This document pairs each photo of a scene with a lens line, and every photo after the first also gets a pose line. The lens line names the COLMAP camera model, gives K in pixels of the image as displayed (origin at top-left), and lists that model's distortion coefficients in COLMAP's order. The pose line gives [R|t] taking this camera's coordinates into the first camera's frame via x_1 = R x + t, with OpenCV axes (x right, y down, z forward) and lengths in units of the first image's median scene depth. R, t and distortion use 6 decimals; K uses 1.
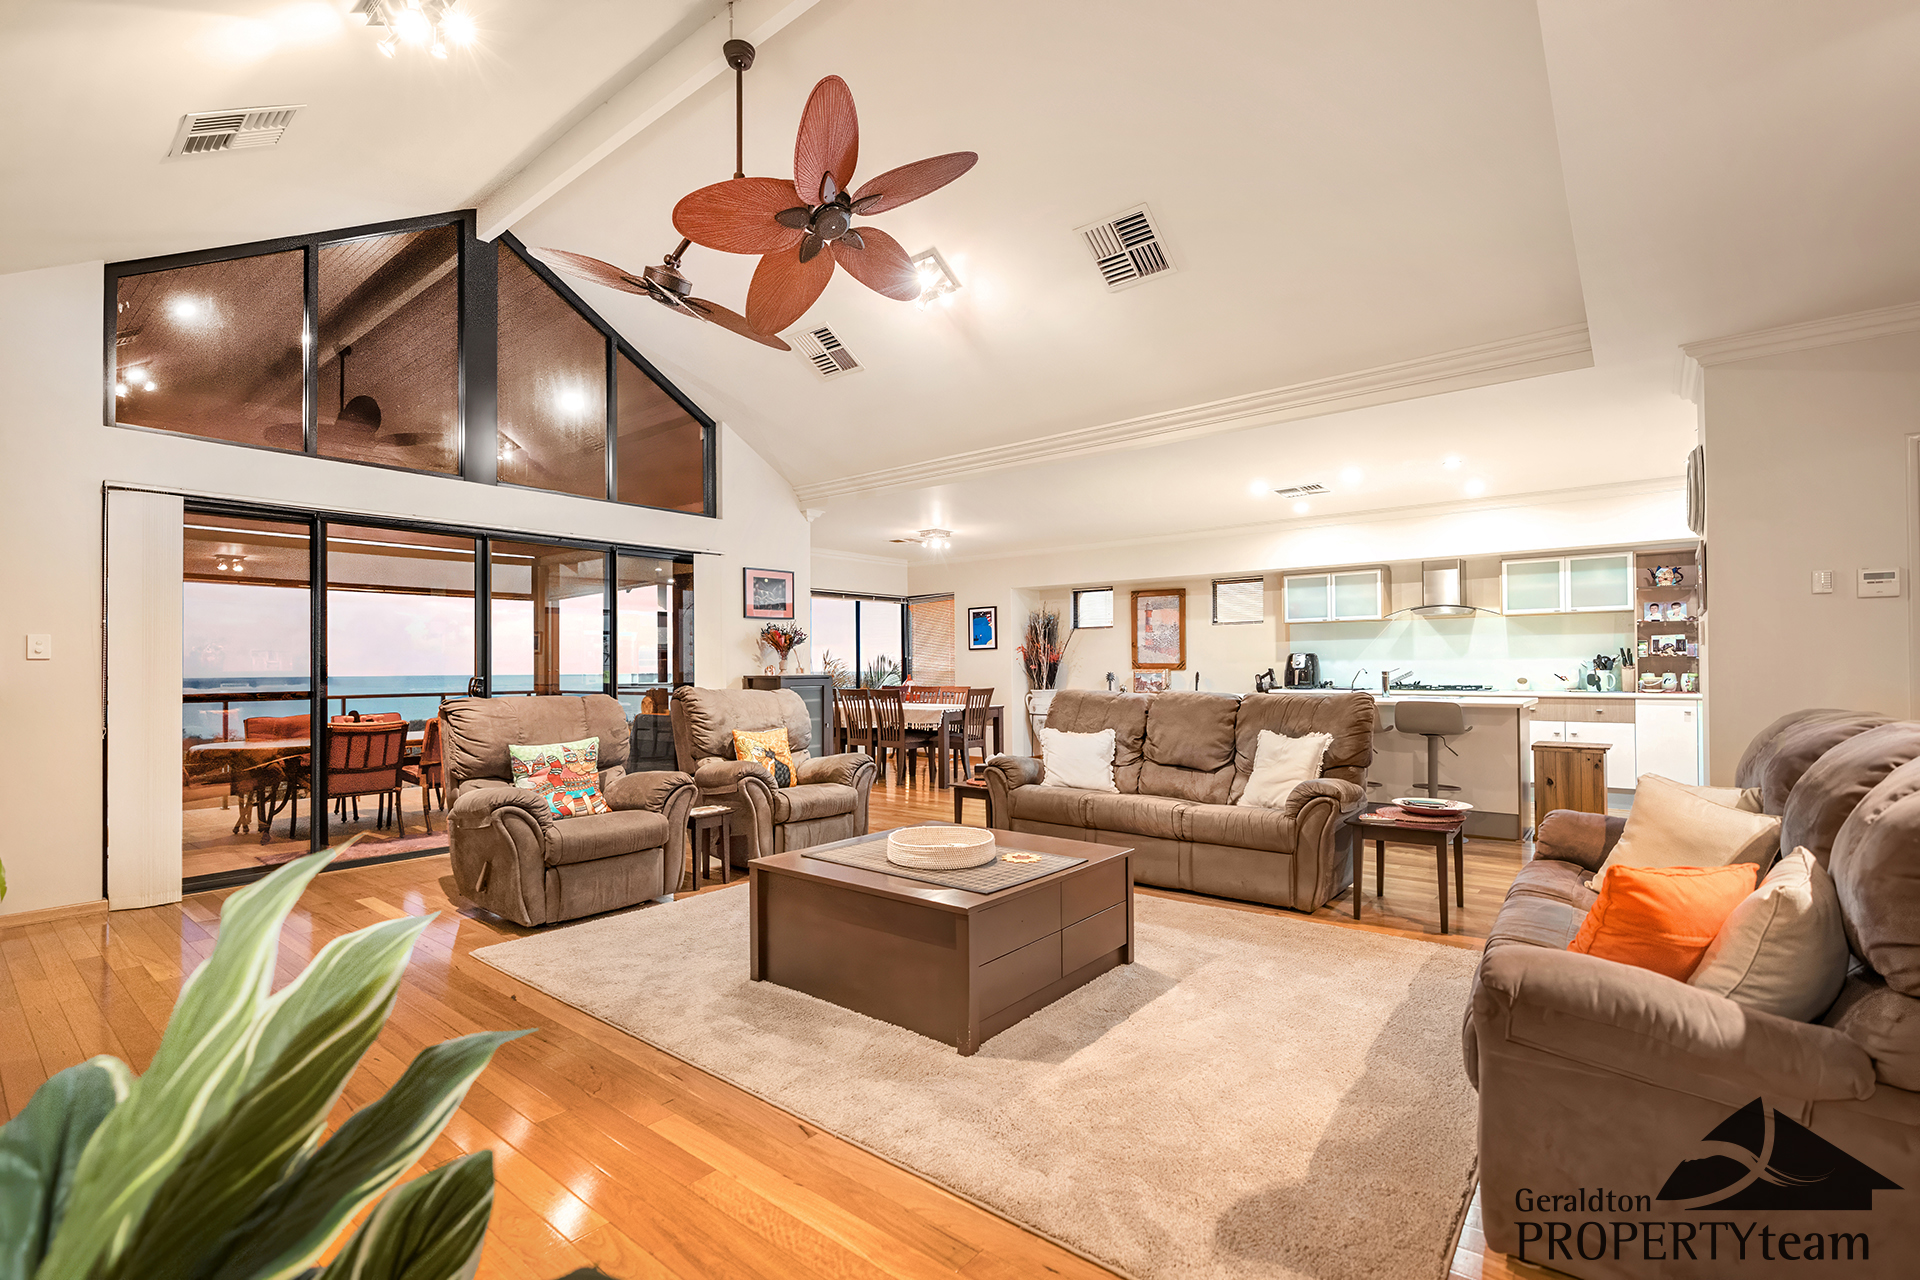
lens RADIAL K [[864.2, 0, 957.7], [0, 864.2, 654.3], [0, 0, 1]] dist [0.000210, -0.000144]
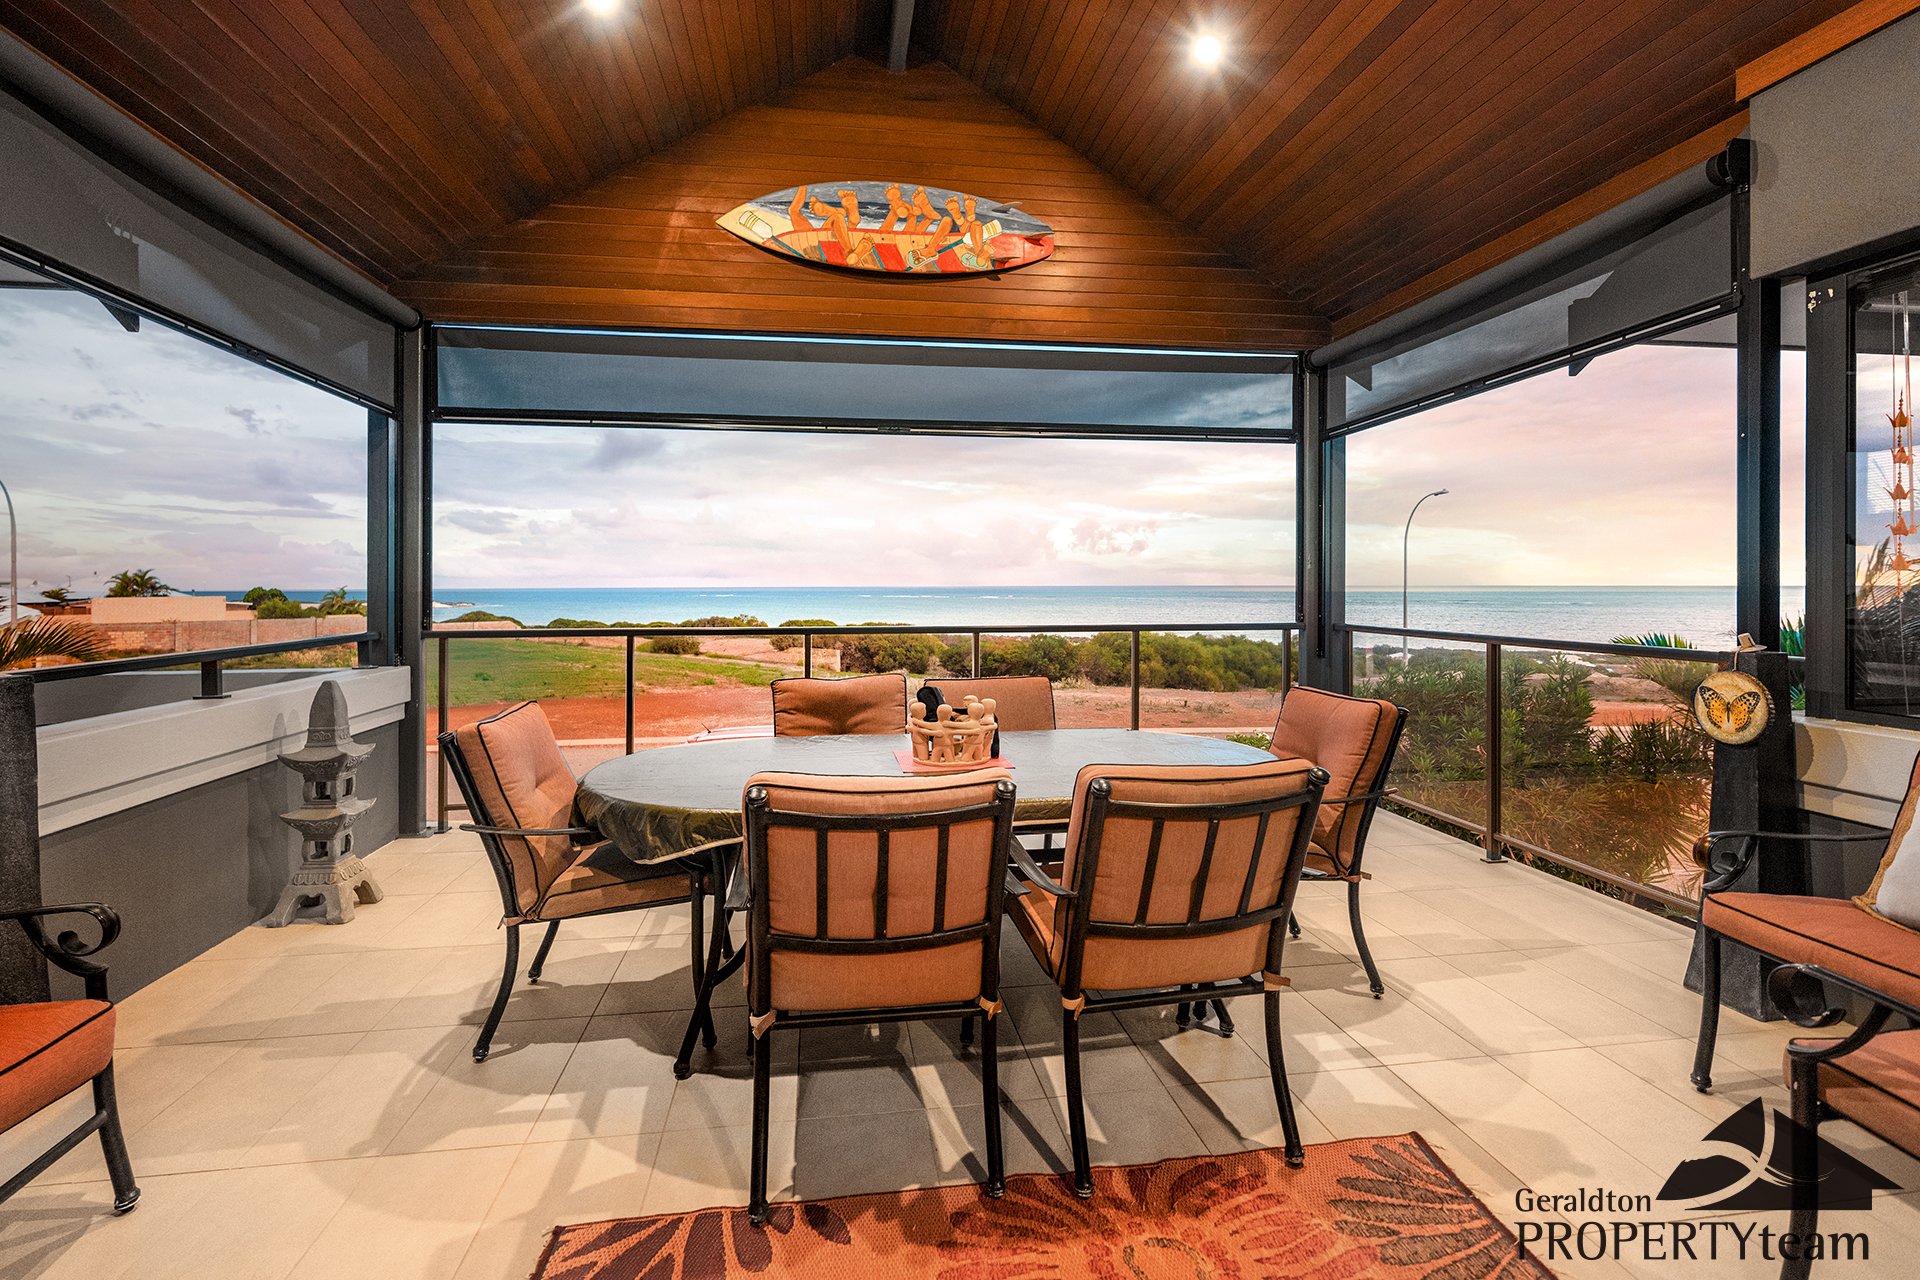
lens RADIAL K [[864.2, 0, 951.0], [0, 864.2, 585.3], [0, 0, 1]] dist [0.000210, -0.000144]
pose [[0.731766, 0.010143, -0.681481, -0.477895], [0.001320, 0.999866, 0.016300, 0.018259], [0.681555, -0.012827, 0.731655, 0.803513]]
